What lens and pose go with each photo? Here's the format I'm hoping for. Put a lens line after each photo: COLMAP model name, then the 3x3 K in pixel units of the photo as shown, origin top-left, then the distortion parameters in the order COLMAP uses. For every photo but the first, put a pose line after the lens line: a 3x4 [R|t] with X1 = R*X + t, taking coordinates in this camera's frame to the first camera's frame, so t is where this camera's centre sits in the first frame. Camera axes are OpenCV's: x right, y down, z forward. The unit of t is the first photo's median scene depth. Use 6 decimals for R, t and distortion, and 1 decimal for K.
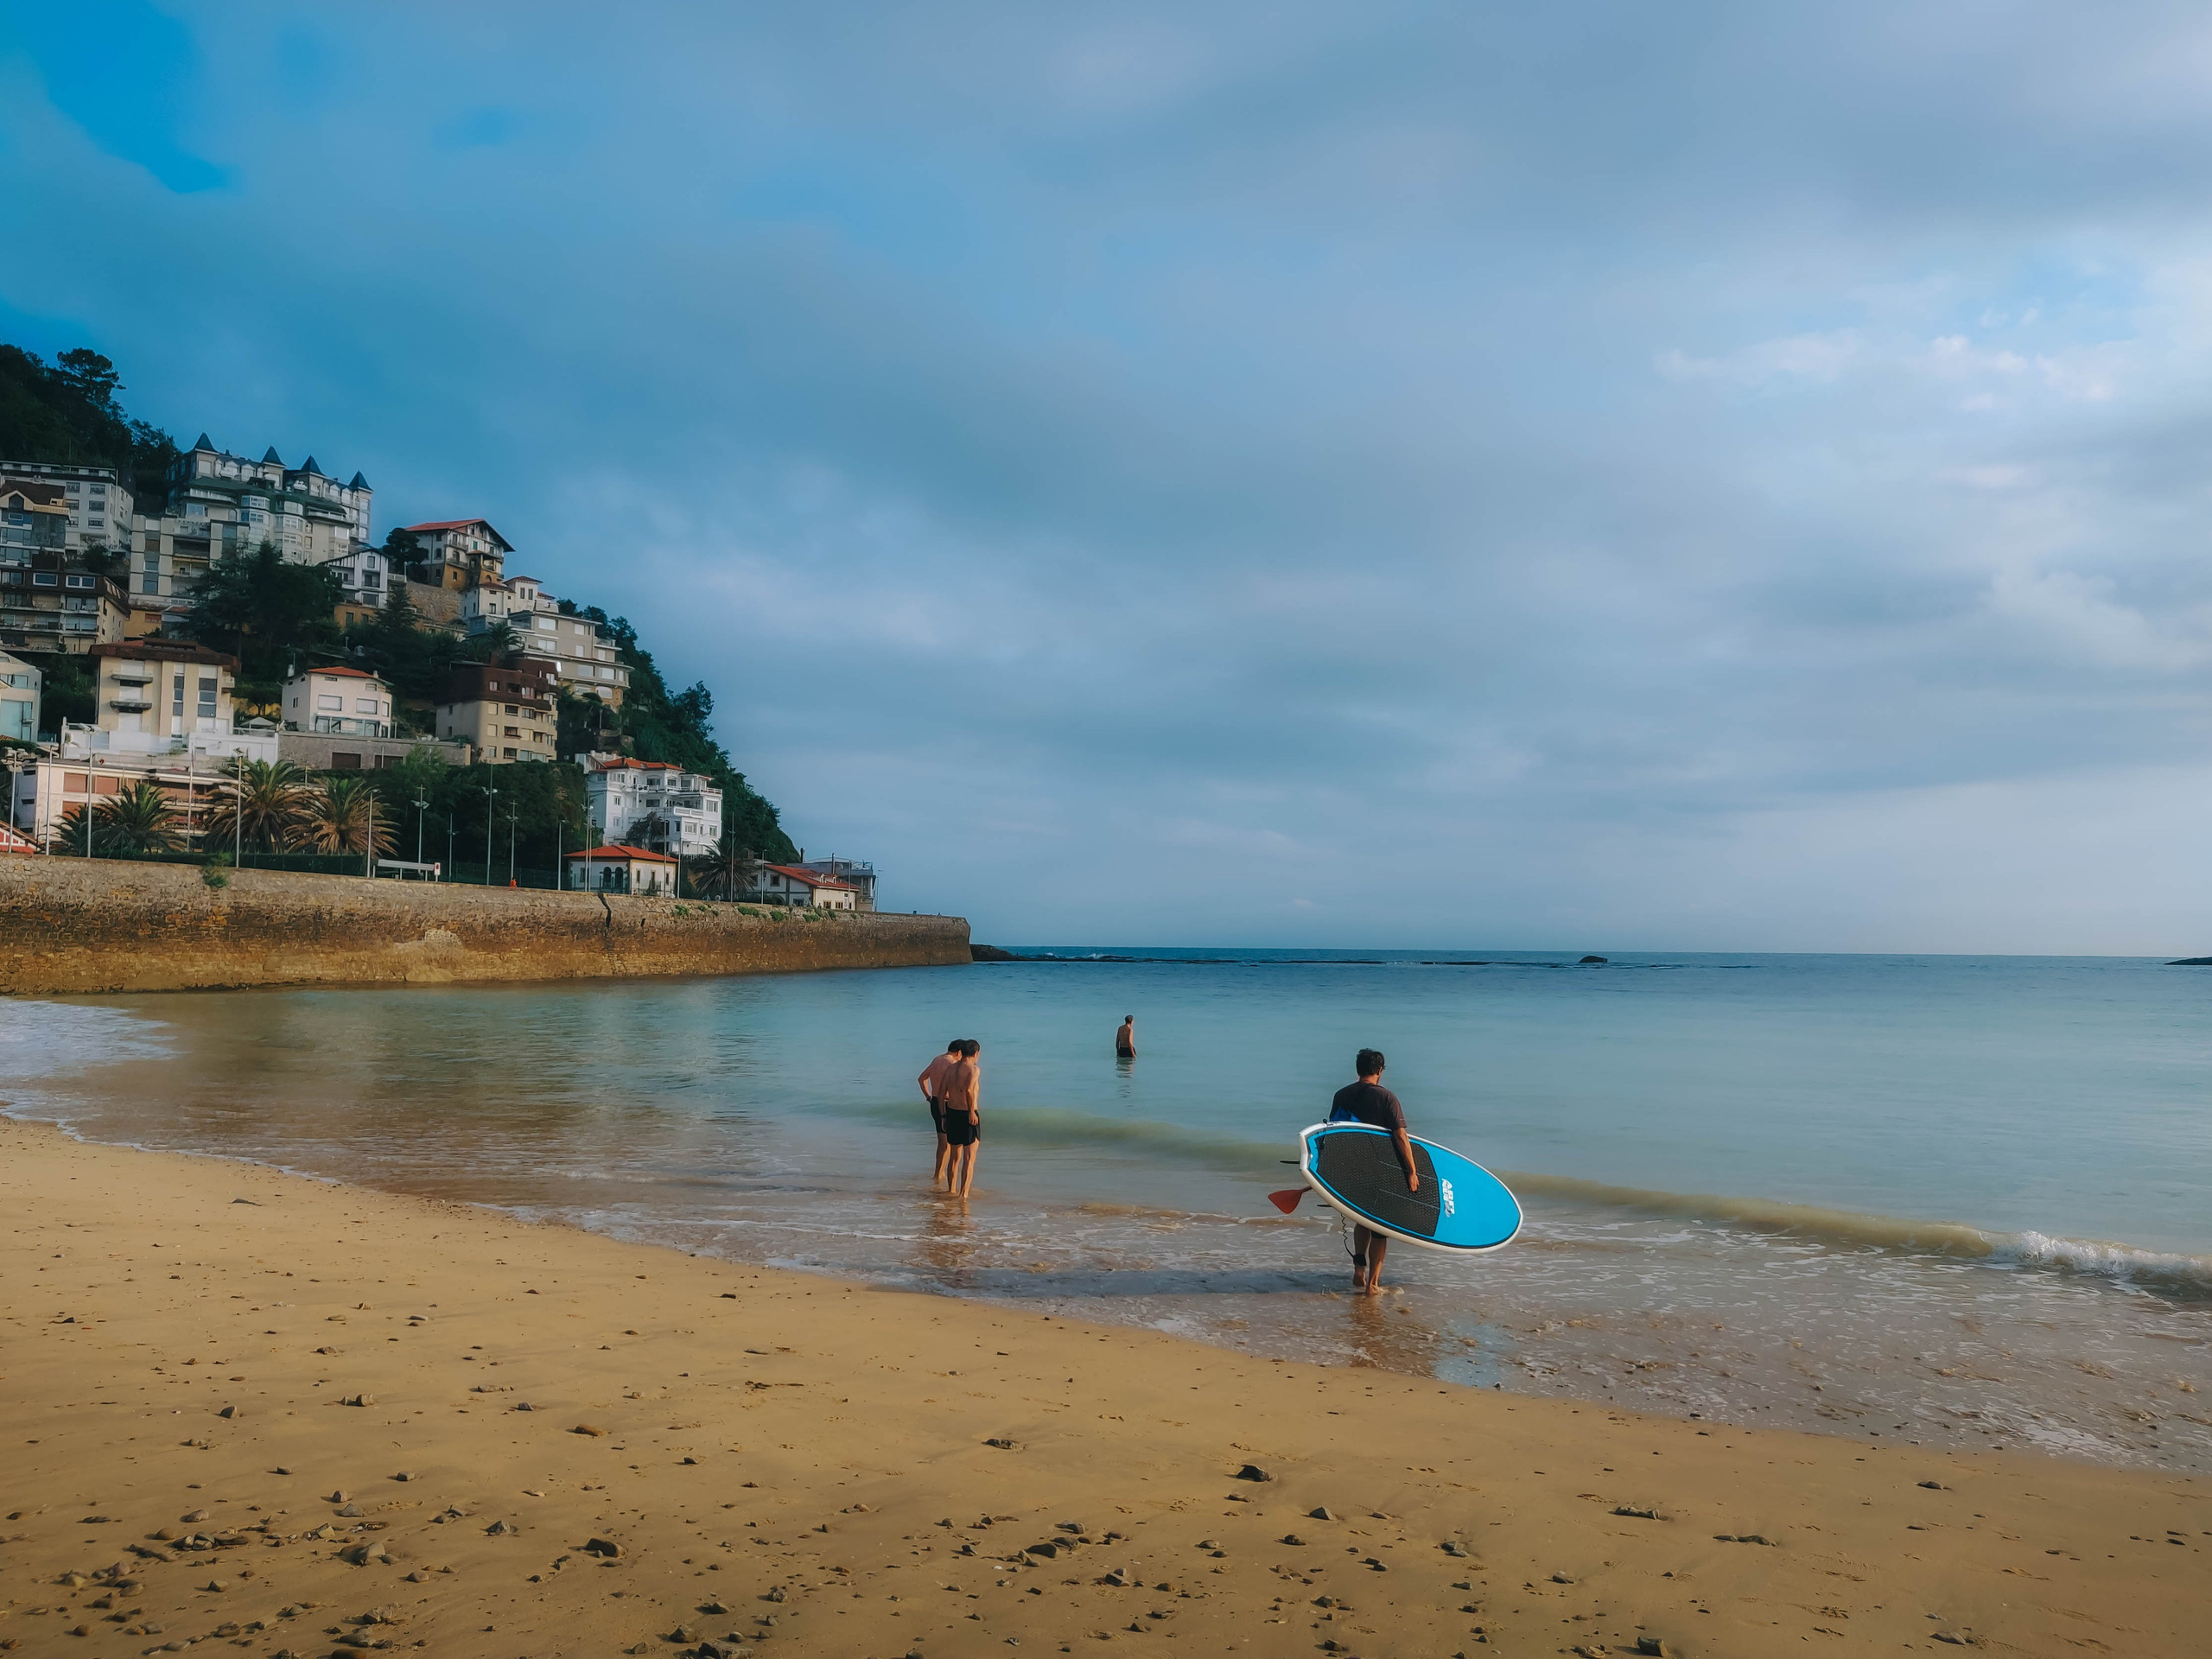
lens RADIAL K [[1746.3, 0, 1106.0], [0, 1746.3, 829.5], [0, 0, 1]] dist [-0.019757, 0.079218]
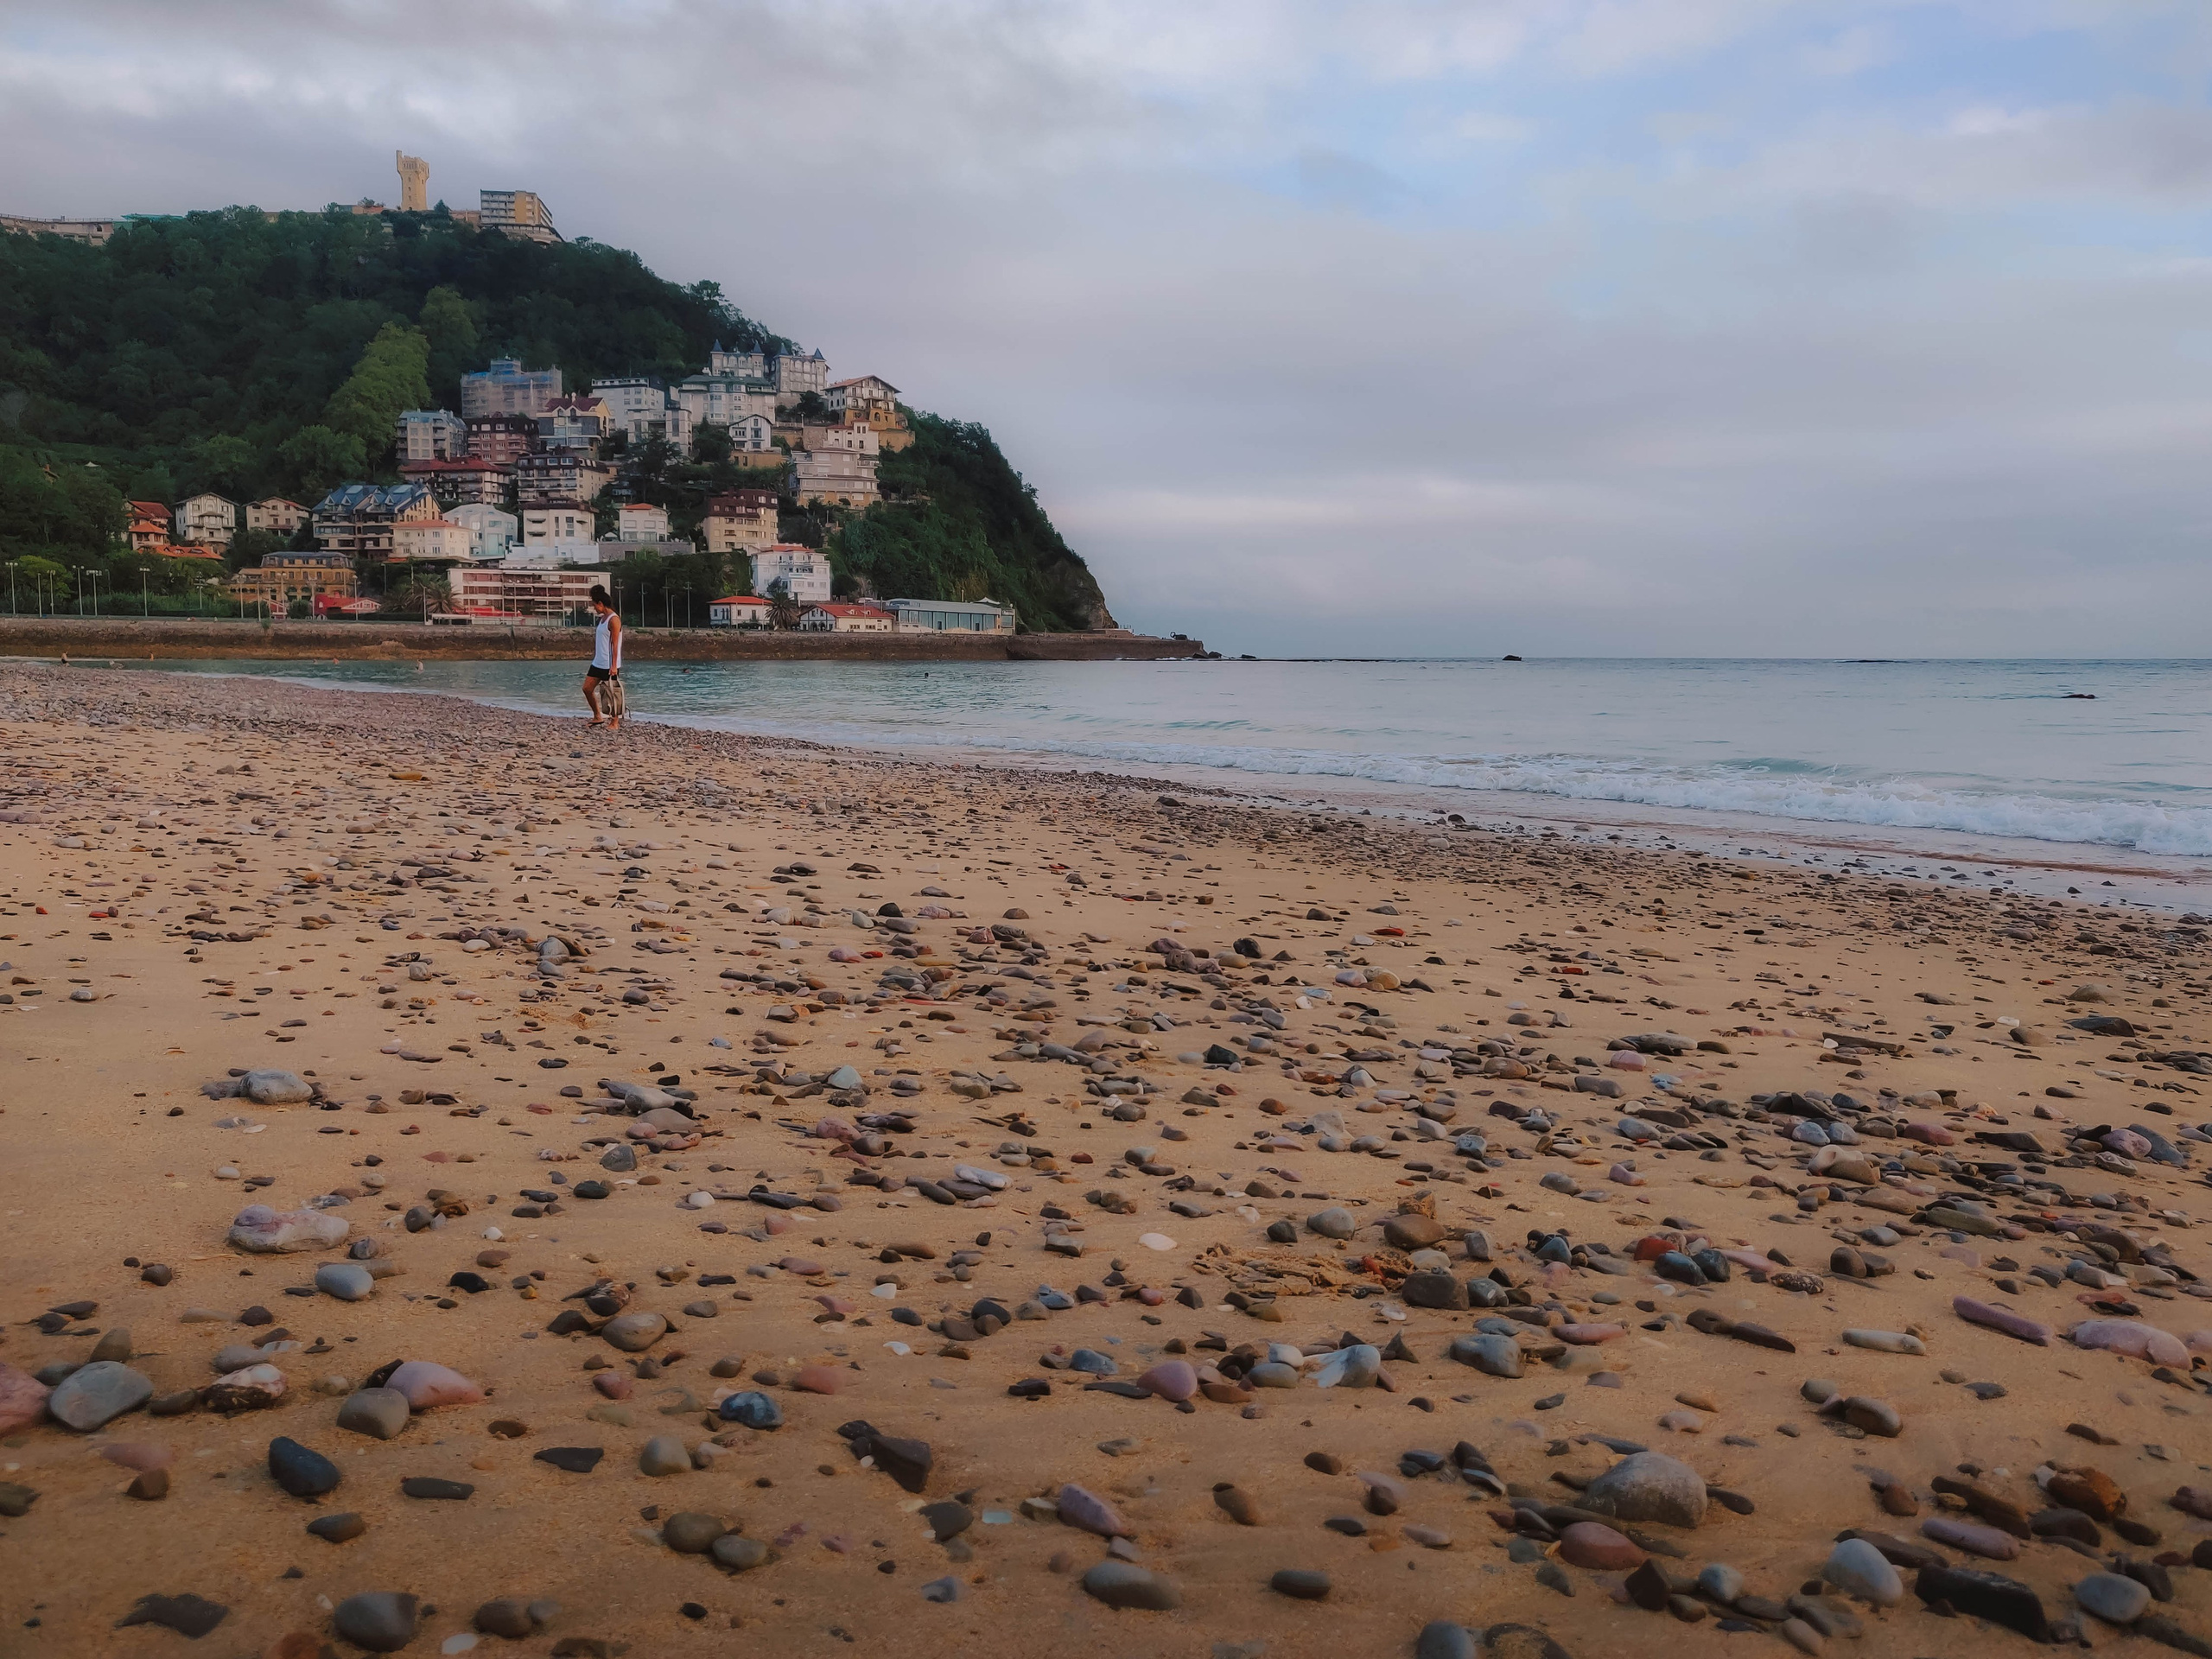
lens RADIAL K [[1746.3, 0, 1106.0], [0, 1746.3, 829.5], [0, 0, 1]] dist [-0.019757, 0.079218]
pose [[0.855324, 0.038246, -0.516680, 0.900629], [0.042065, 0.988852, 0.142833, 0.003908], [0.516383, -0.143903, 0.844181, -0.324165]]
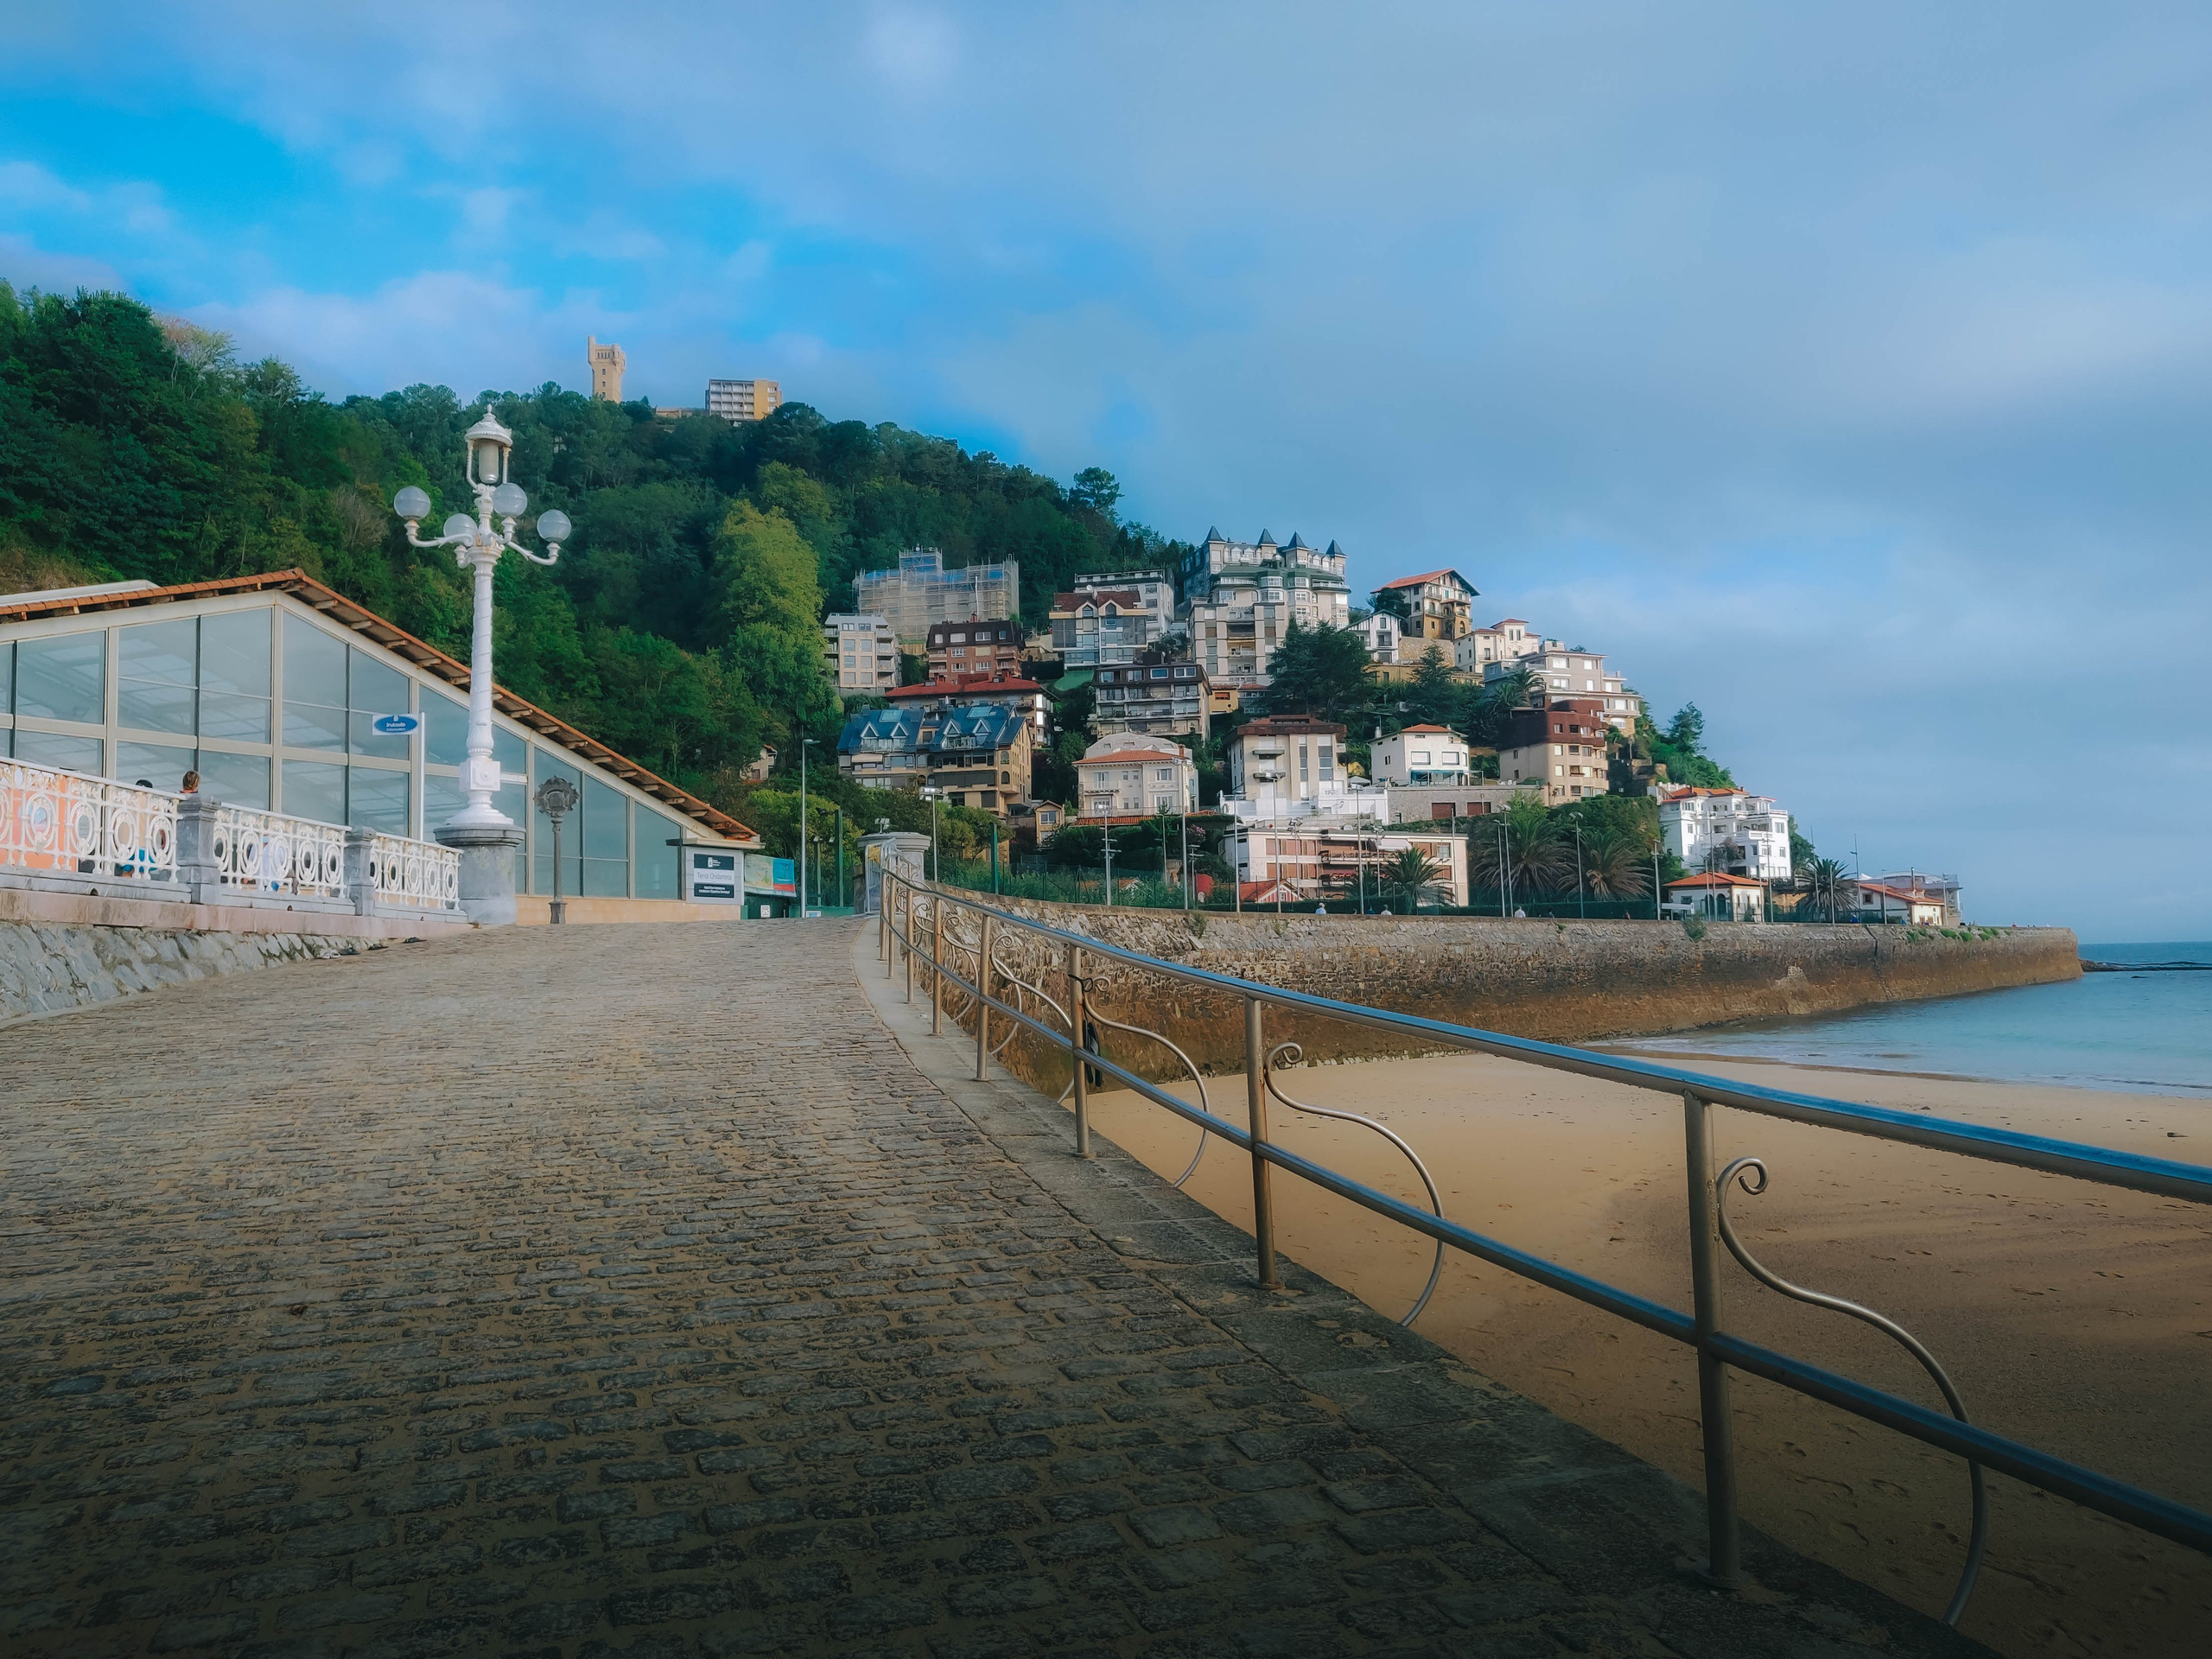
lens RADIAL K [[1755.9, 0, 1108.0], [0, 1755.9, 900.6], [0, 0, 1]] dist [-0.003587, 0.001120]
pose [[0.898347, -0.050482, -0.436375, -0.136458], [0.064694, 0.997747, 0.017758, -0.014609], [0.434496, -0.044184, 0.899589, -0.081673]]
